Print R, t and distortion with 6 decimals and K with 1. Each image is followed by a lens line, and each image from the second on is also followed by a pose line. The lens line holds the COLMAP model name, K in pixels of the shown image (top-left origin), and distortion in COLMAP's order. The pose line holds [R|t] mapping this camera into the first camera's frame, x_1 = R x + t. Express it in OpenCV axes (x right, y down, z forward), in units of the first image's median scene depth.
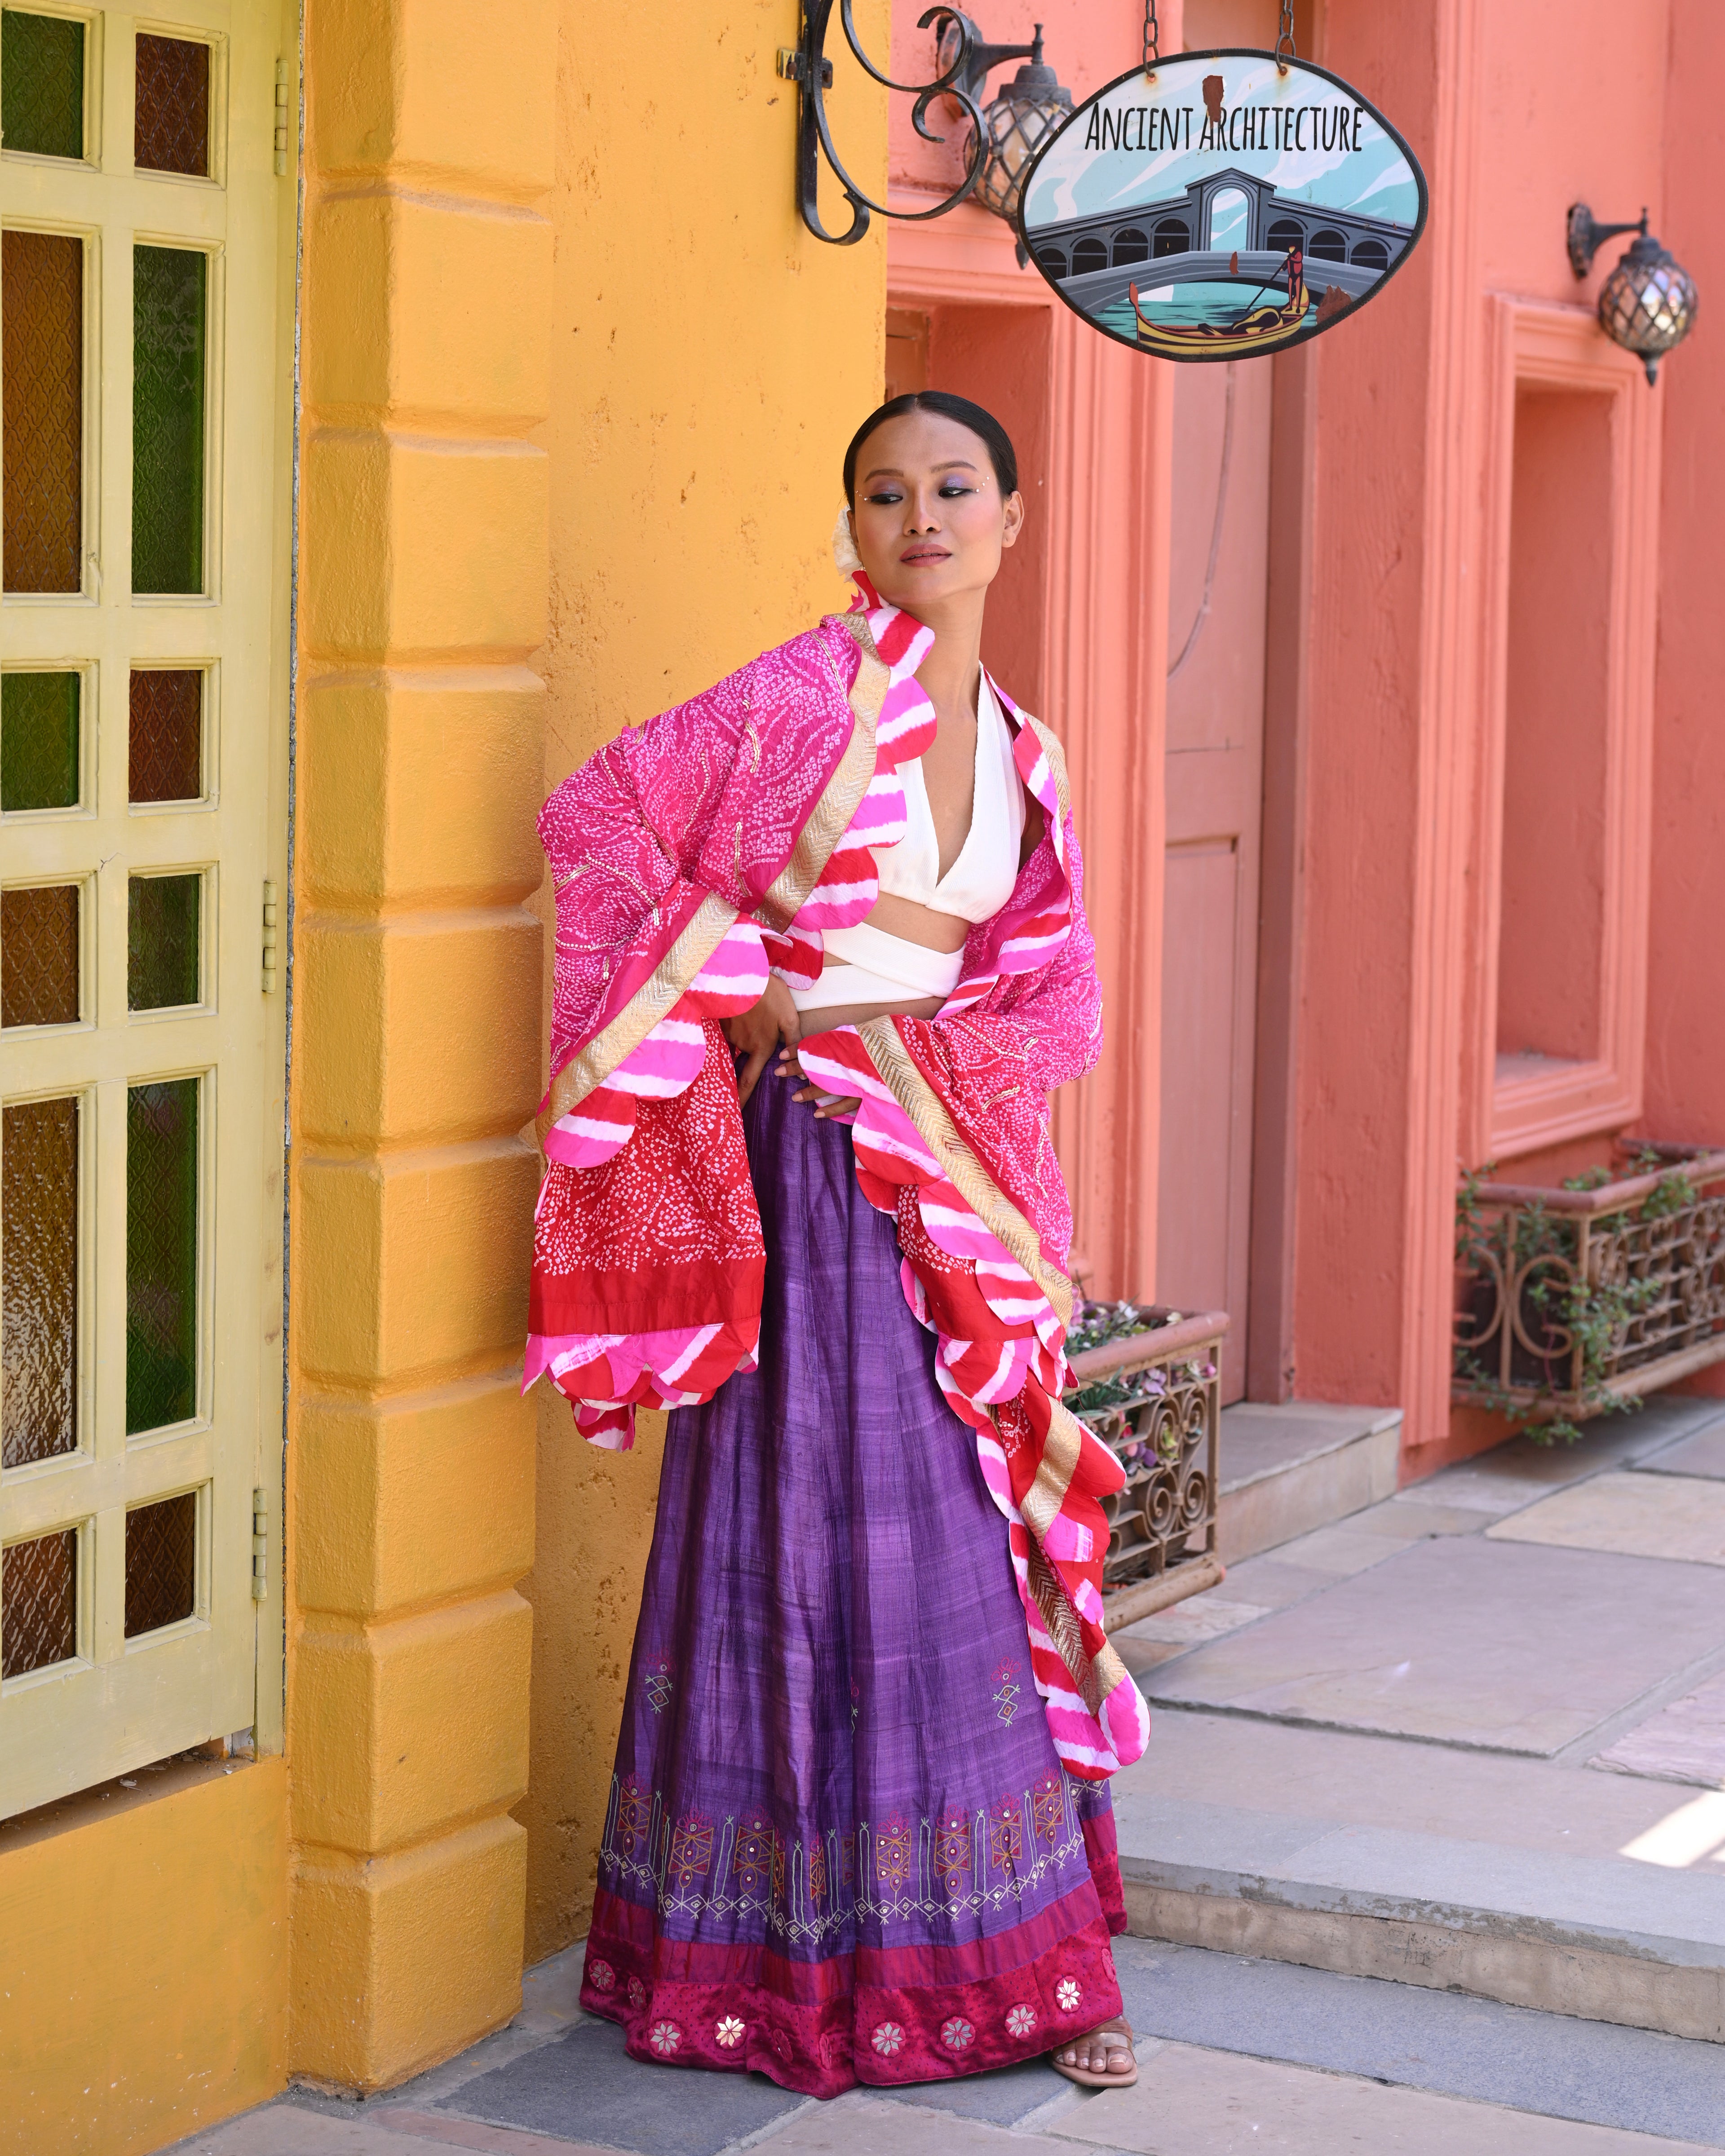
lens RADIAL K [[4341.3, 0, 756.1], [0, 4341.3, 885.8], [0, 0, 1]] dist [0.004140, 0.000000]
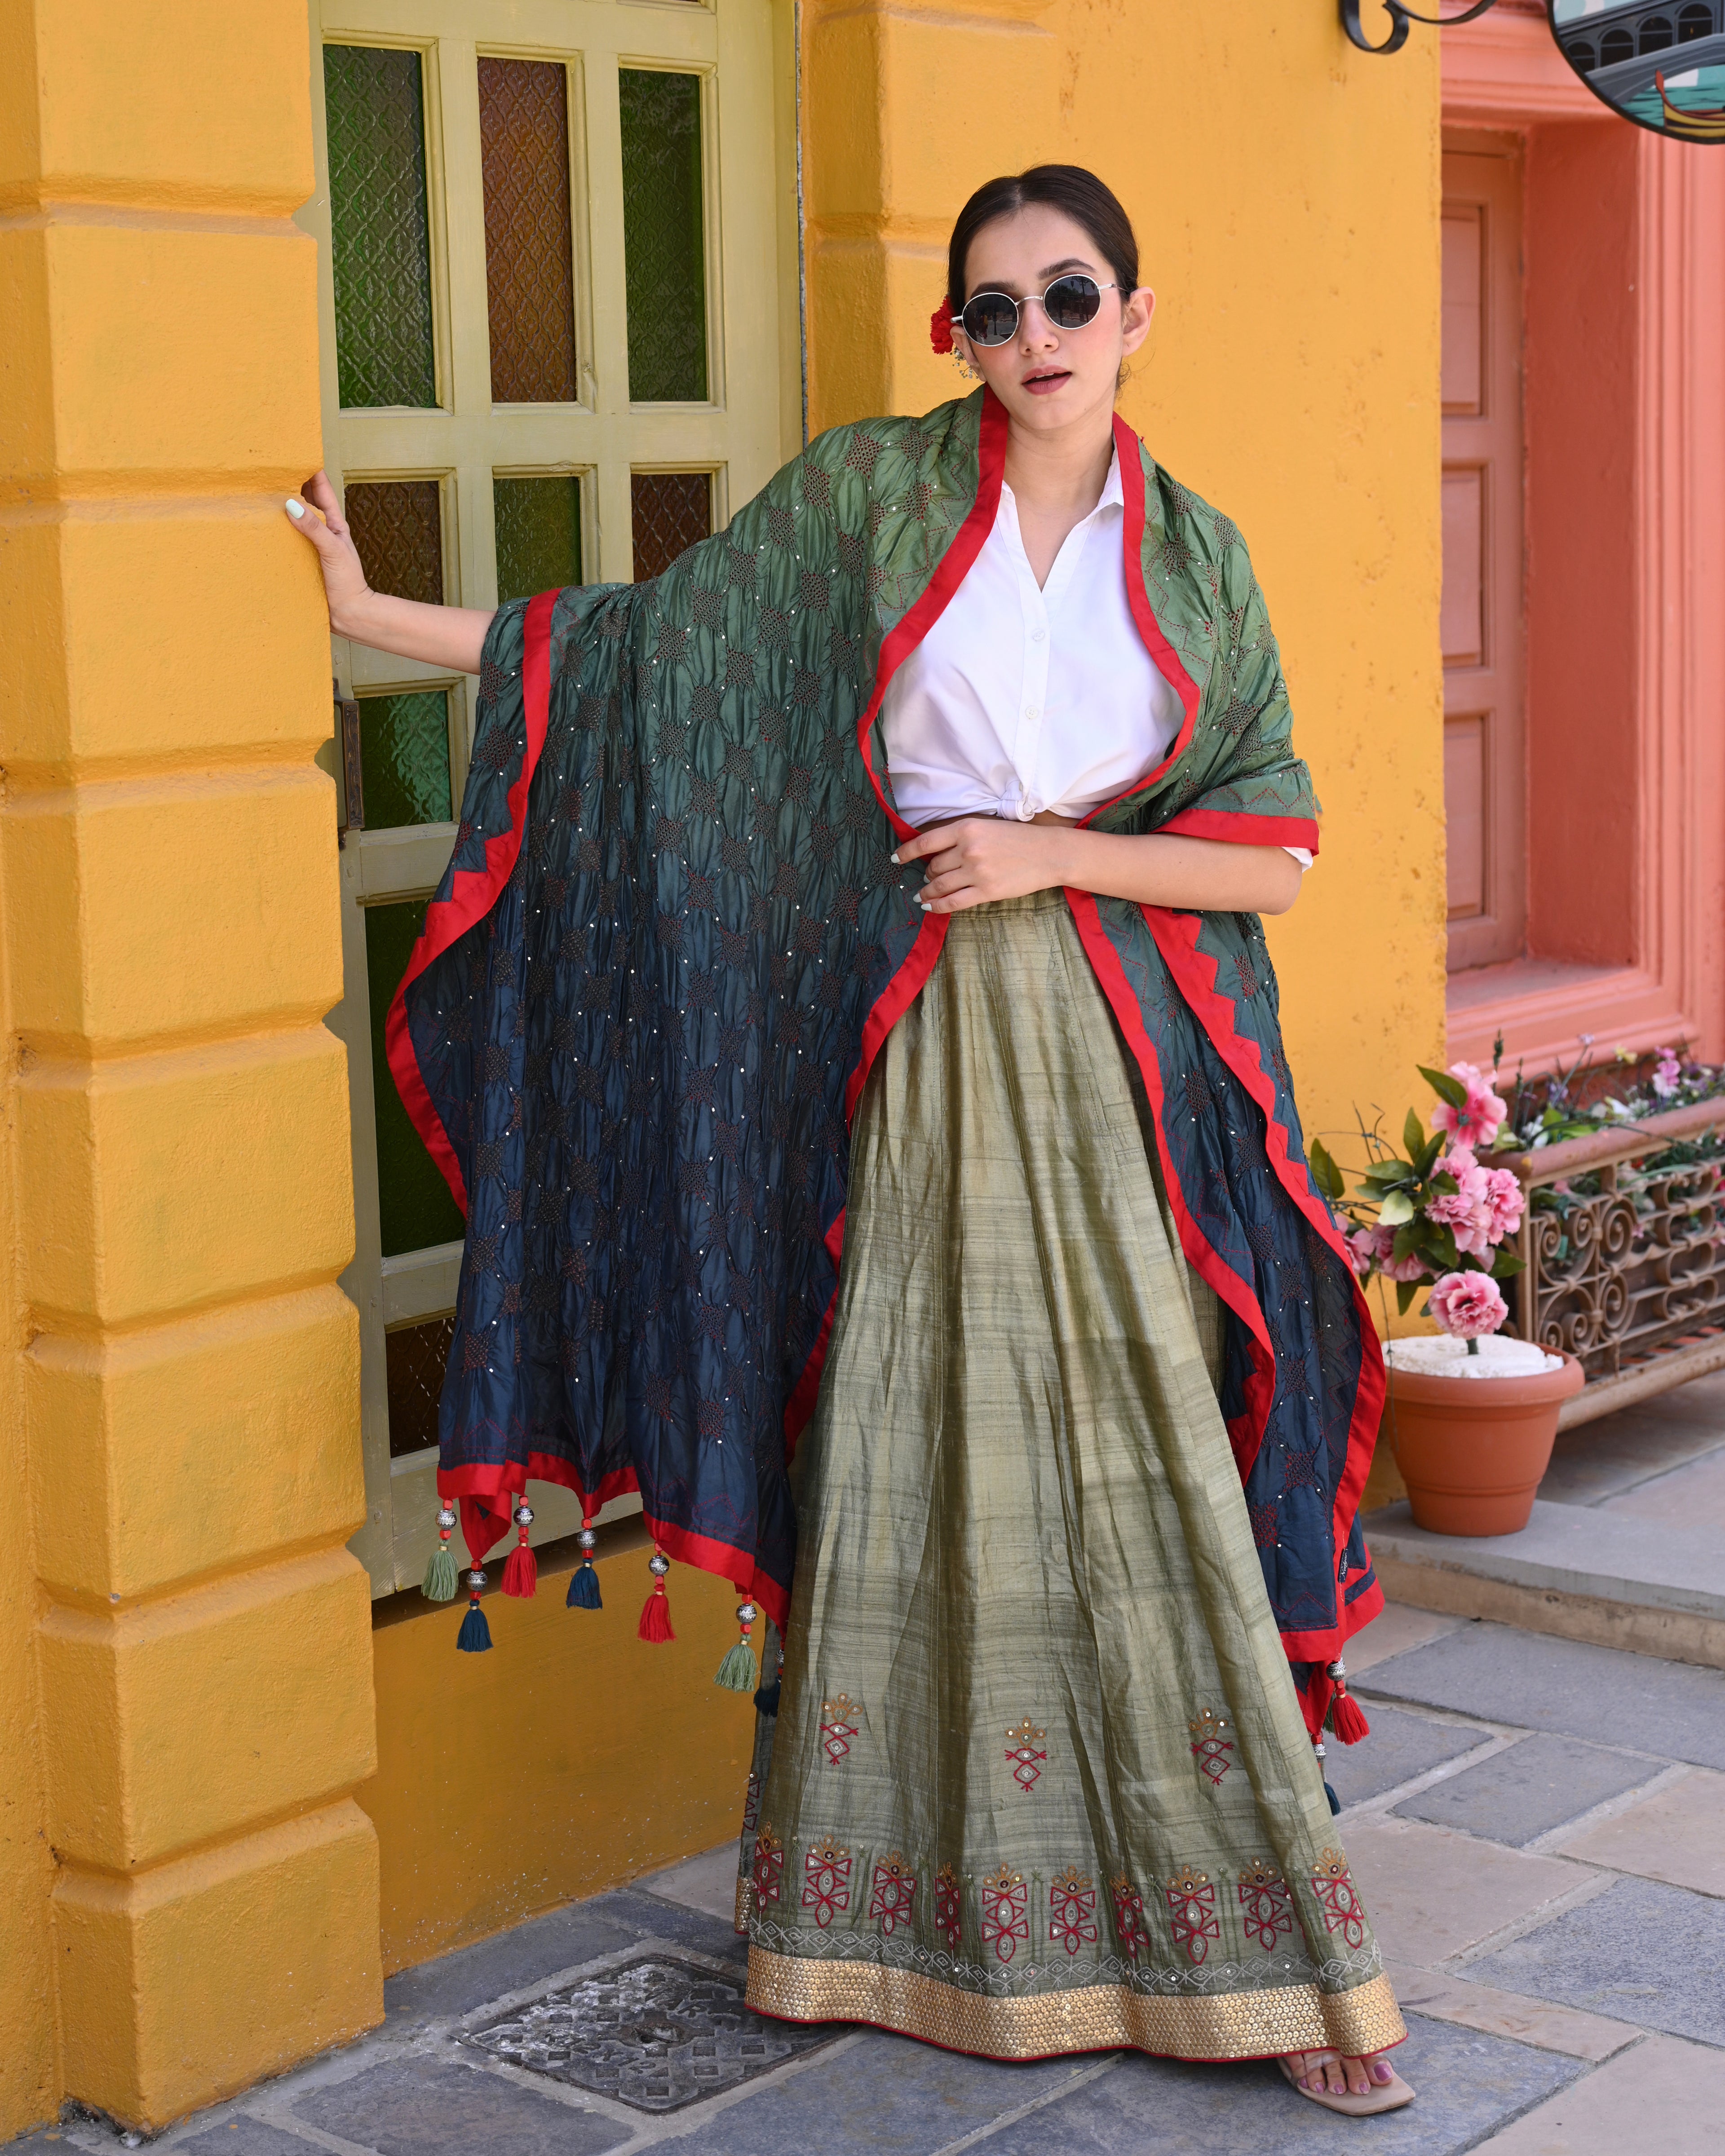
lens RADIAL K [[3718.7, 0, 886.6], [0, 3718.7, 930.6], [0, 0, 1]] dist [-0.000144, 0.000000]
pose [[0.981462, -0.016986, -0.190904, 0.079875], [0.027597, 0.998210, 0.053059, 0.013672], [0.189661, -0.057344, 0.980174, 0.103327]]
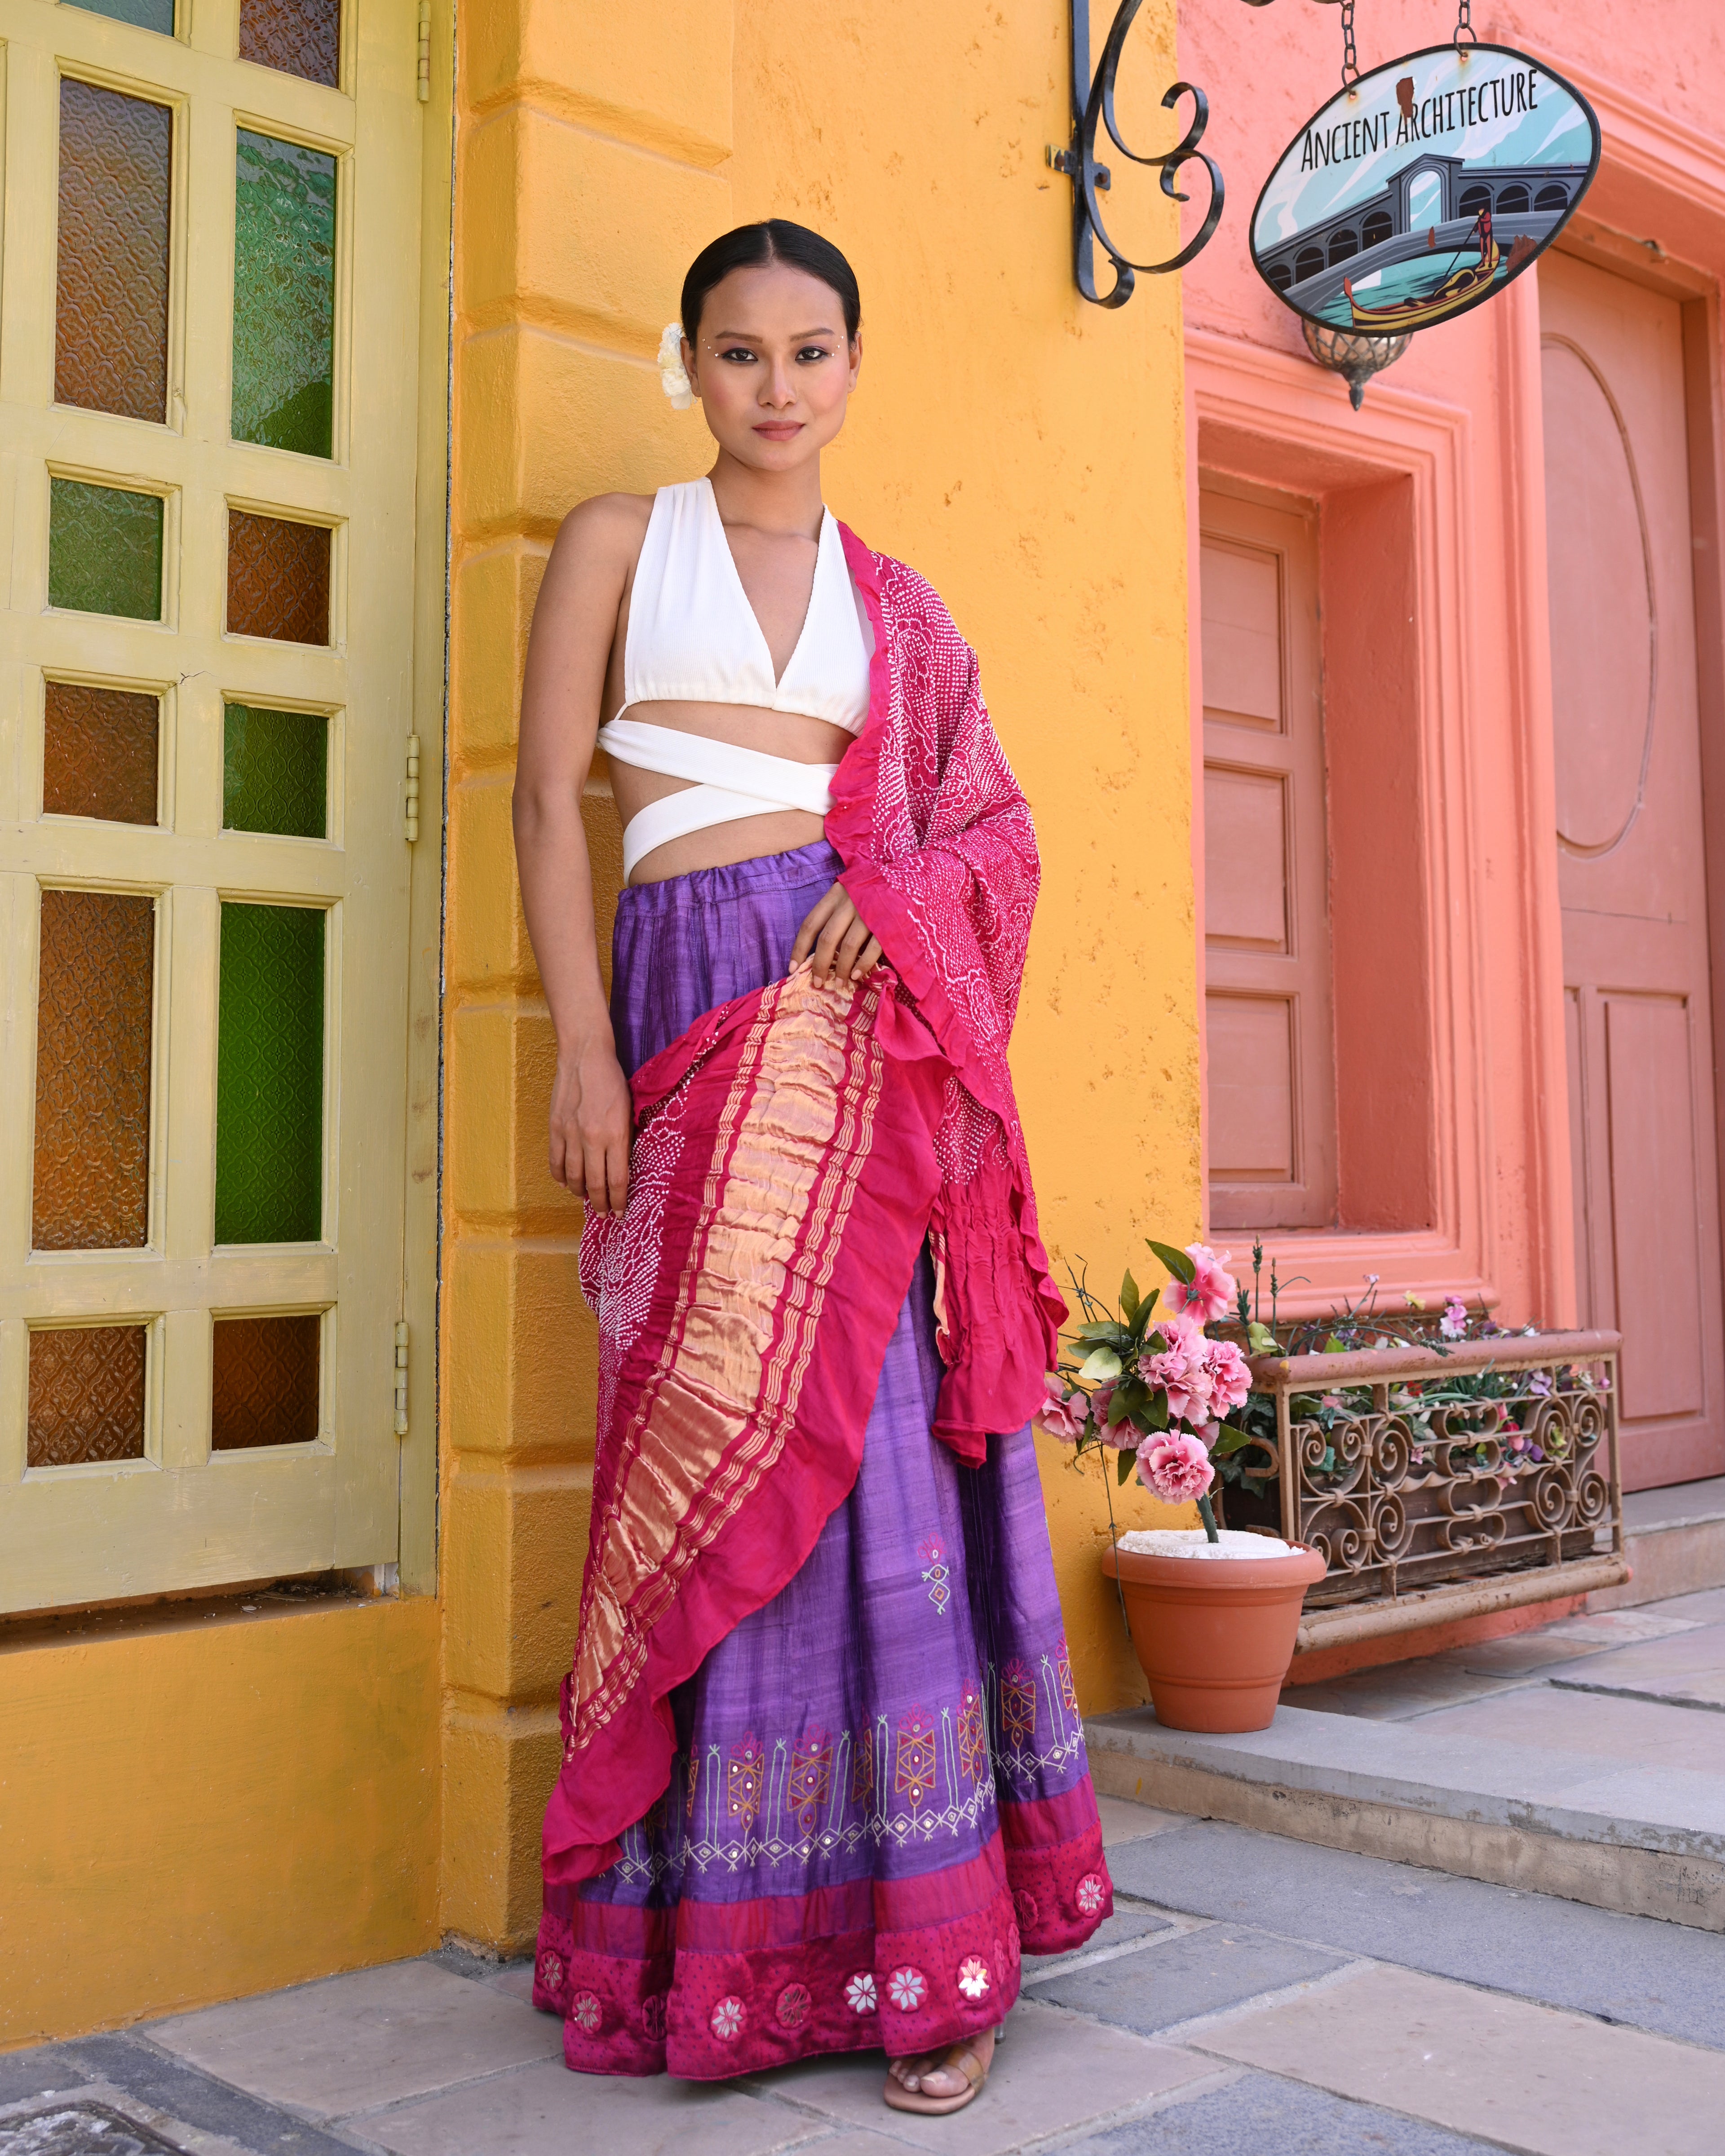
lens RADIAL K [[2586.4, 0, 866.0], [0, 2586.4, 870.8], [0, 0, 1]] dist [0.000289, 0.000000]
pose [[0.959469, -0.054452, -0.276502, 0.158263], [0.006068, 0.984920, -0.172905, 0.133721], [0.281747, 0.164220, 0.945331, 0.415124]]
